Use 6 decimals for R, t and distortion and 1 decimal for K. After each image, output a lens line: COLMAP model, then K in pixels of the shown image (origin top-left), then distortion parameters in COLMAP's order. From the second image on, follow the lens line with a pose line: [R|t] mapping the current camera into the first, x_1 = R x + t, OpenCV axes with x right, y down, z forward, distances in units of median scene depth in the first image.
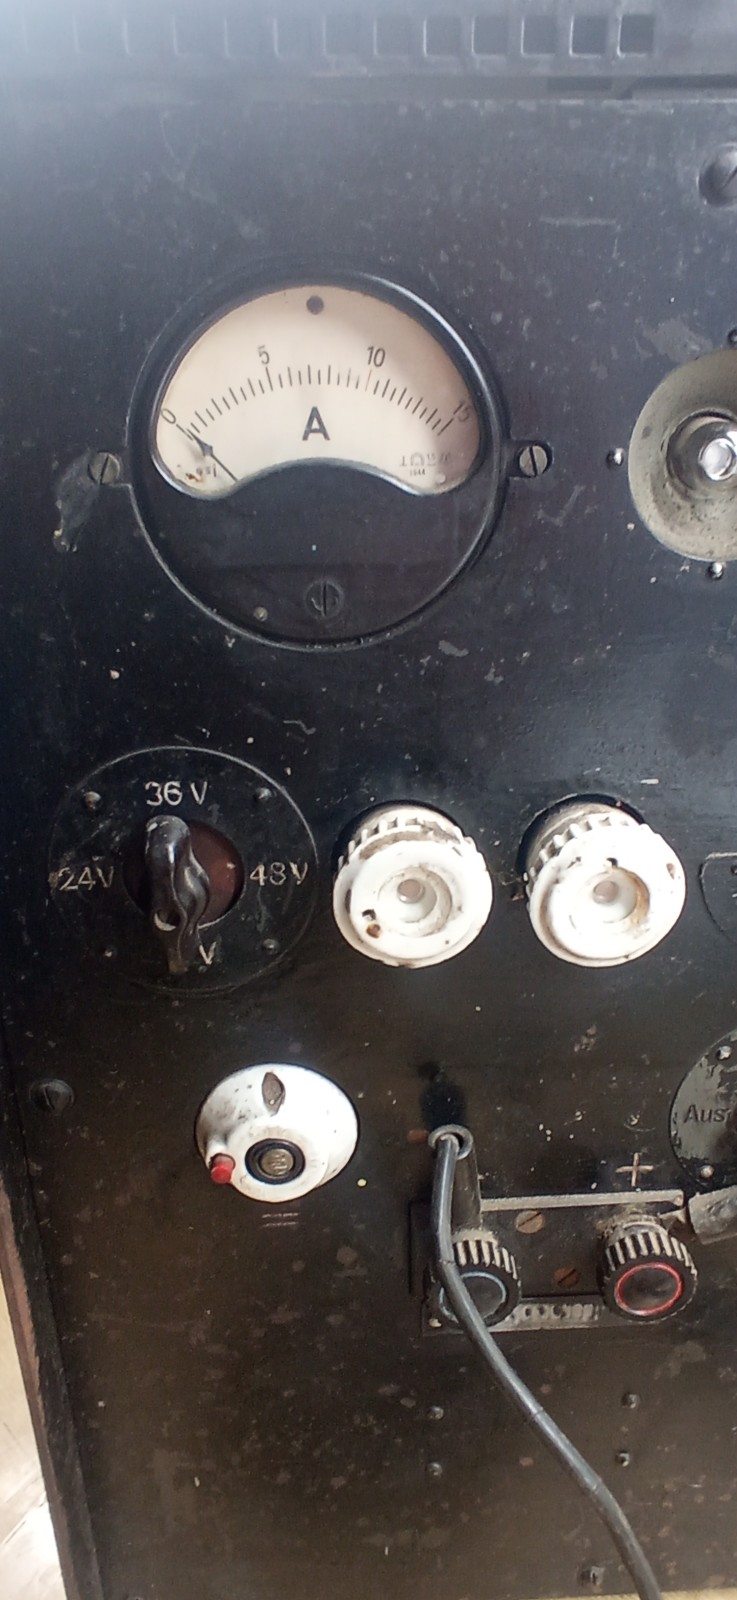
lens RADIAL K [[1112.1, 0, 379.0], [0, 1112.1, 818.3], [0, 0, 1]] dist [-0.087401, 0.090067]
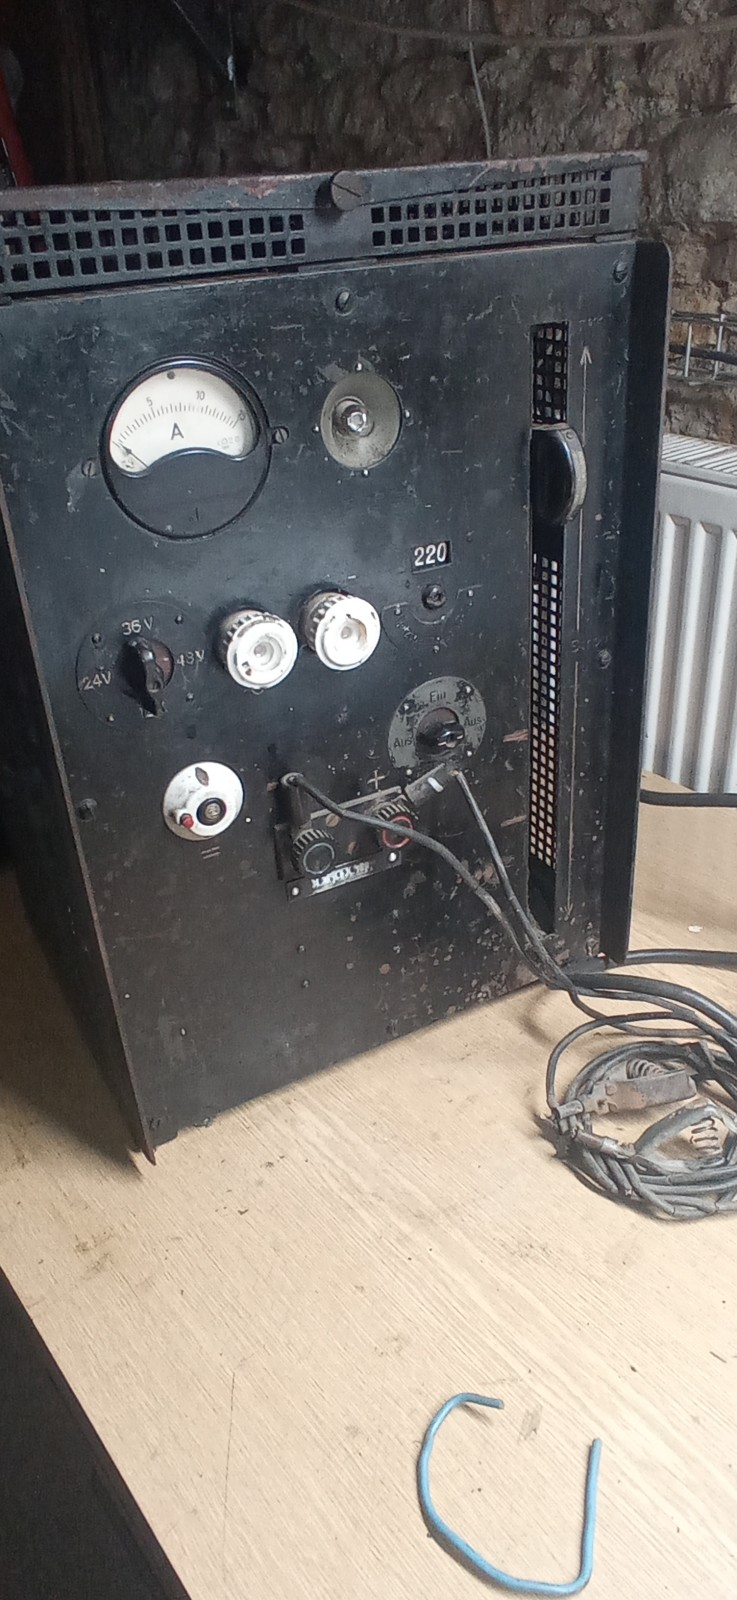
lens RADIAL K [[1112.1, 0, 379.0], [0, 1112.1, 818.3], [0, 0, 1]] dist [-0.087401, 0.090067]
pose [[0.896583, -0.256349, 0.361144, -0.576077], [0.212829, 0.964513, 0.156262, 0.088611], [-0.388385, -0.063240, 0.919325, -0.964467]]
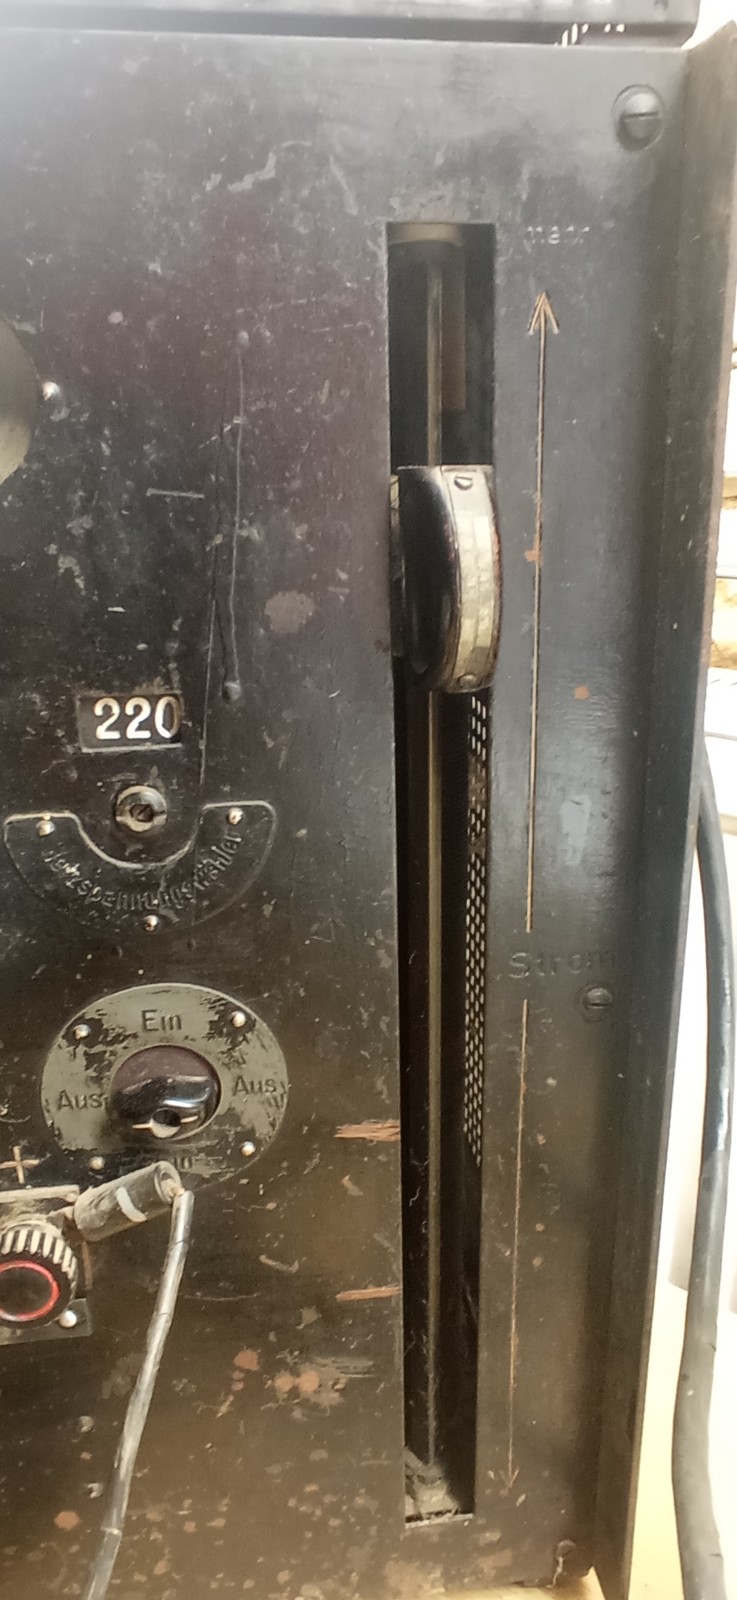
lens RADIAL K [[1112.1, 0, 379.0], [0, 1112.1, 818.3], [0, 0, 1]] dist [-0.087401, 0.090067]
pose [[0.994677, -0.040251, 0.094856, 0.536284], [0.045857, 0.997282, -0.057678, 0.105497], [-0.092276, 0.061720, 0.993819, 0.019320]]
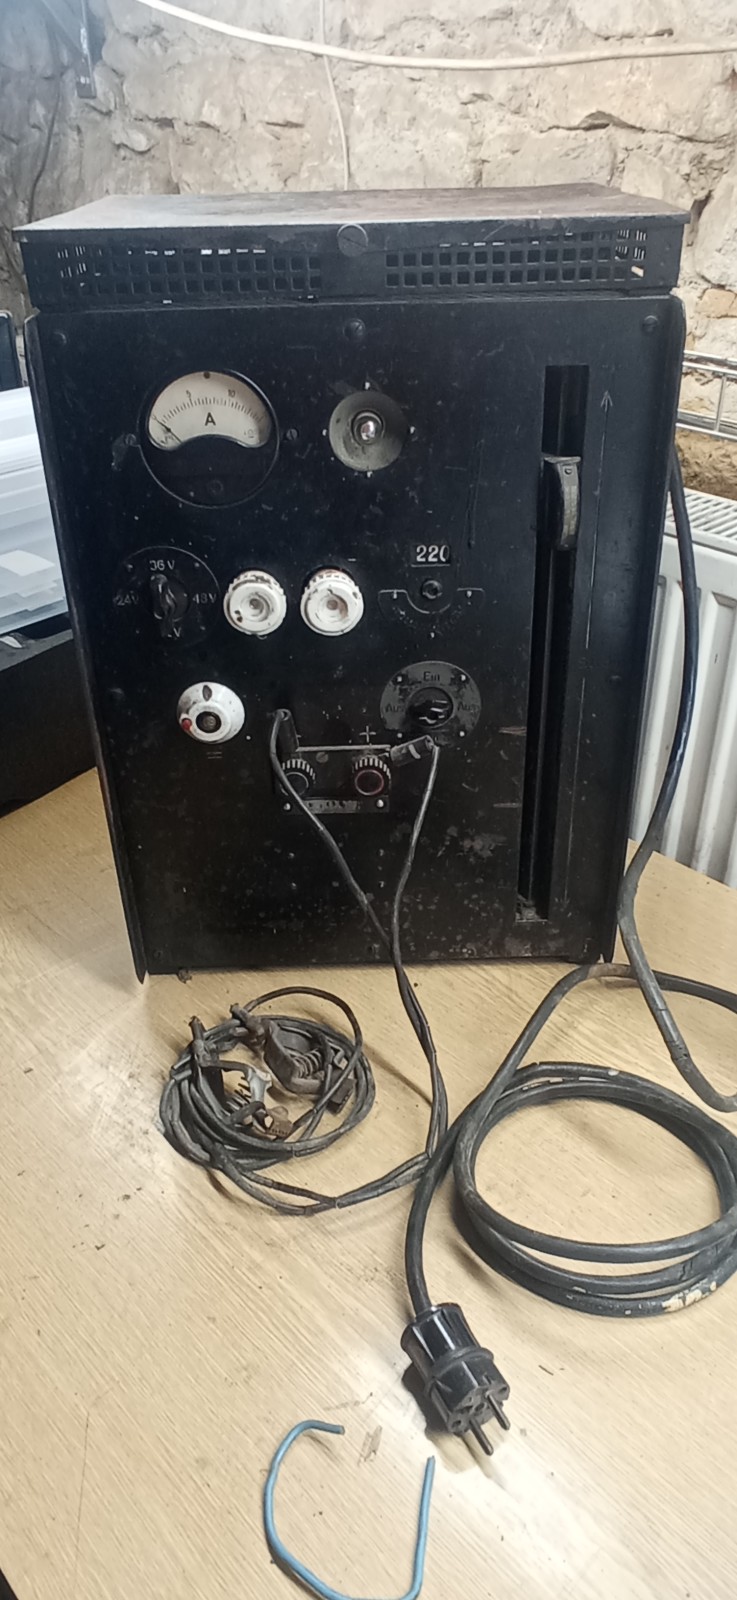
lens RADIAL K [[1112.1, 0, 379.0], [0, 1112.1, 818.3], [0, 0, 1]] dist [-0.087401, 0.090067]
pose [[0.999527, 0.008006, -0.029709, 0.378418], [-0.002678, 0.984525, 0.175221, 0.100176], [0.030652, -0.175058, 0.984081, -1.514516]]
